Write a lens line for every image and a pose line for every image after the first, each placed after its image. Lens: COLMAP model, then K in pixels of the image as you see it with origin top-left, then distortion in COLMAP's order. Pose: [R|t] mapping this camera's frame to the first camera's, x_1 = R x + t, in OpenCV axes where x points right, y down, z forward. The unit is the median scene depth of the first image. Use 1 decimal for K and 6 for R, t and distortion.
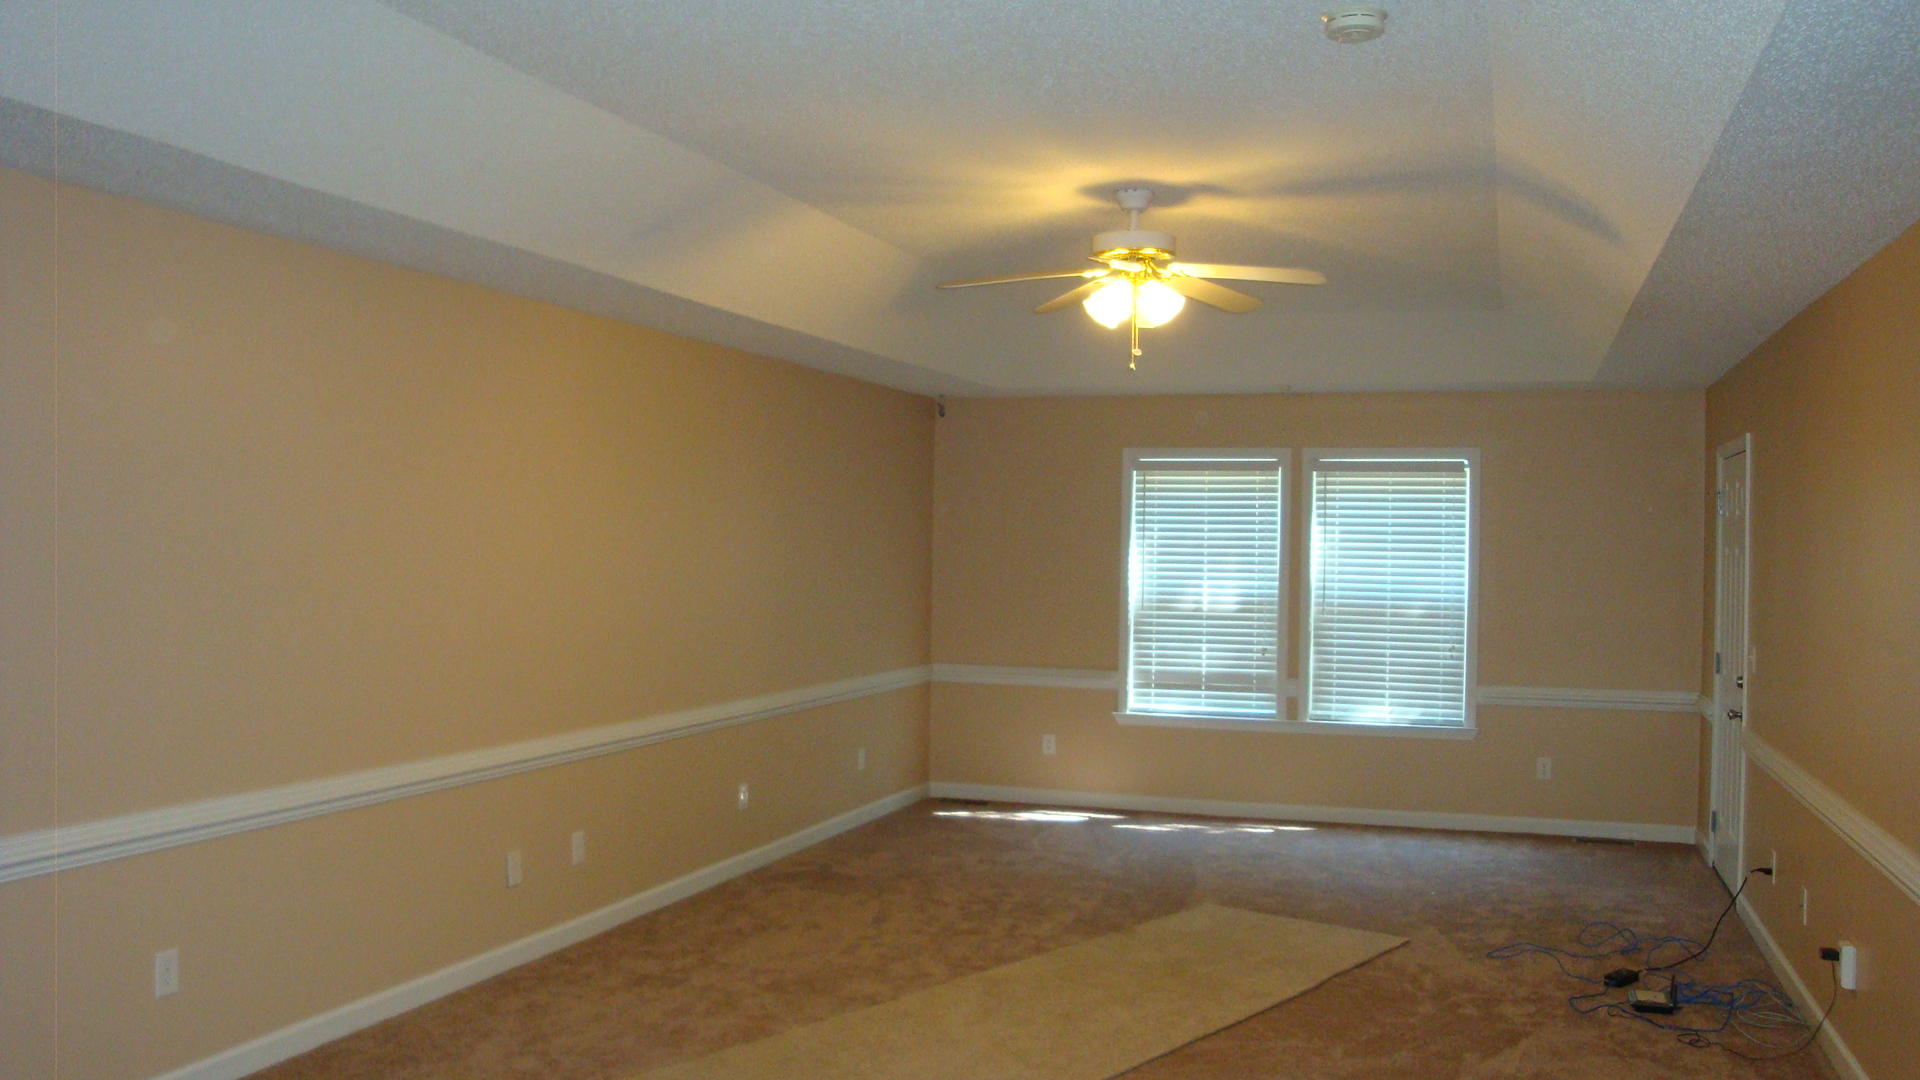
lens RADIAL K [[1582.7, 0, 960.0], [0, 1582.7, 540.0], [0, 0, 1]] dist [-0.161419, 0.106018]
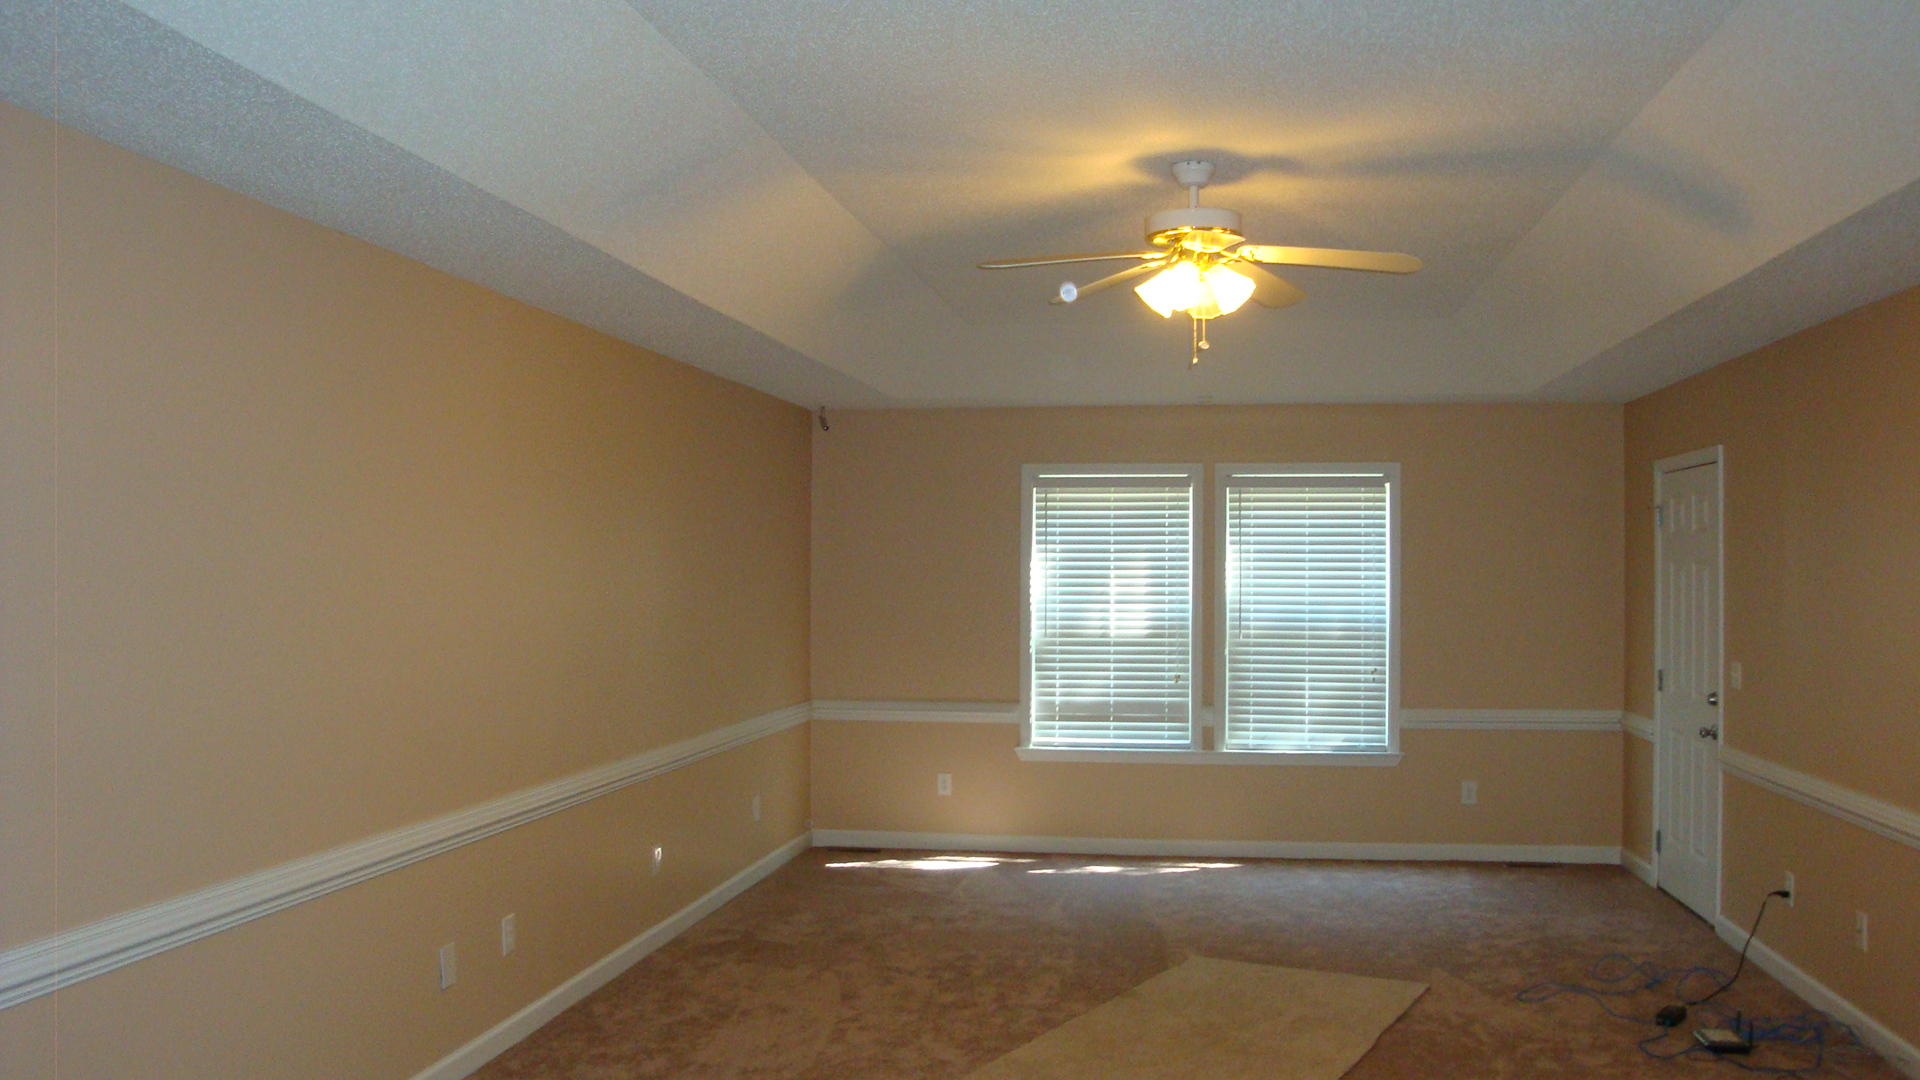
lens RADIAL K [[1582.7, 0, 960.0], [0, 1582.7, 540.0], [0, 0, 1]] dist [-0.161419, 0.106018]
pose [[0.983902, -0.008051, 0.178526, -0.105336], [0.011104, 0.999809, -0.016110, 0.001541], [-0.178362, 0.017833, 0.983803, 0.093358]]
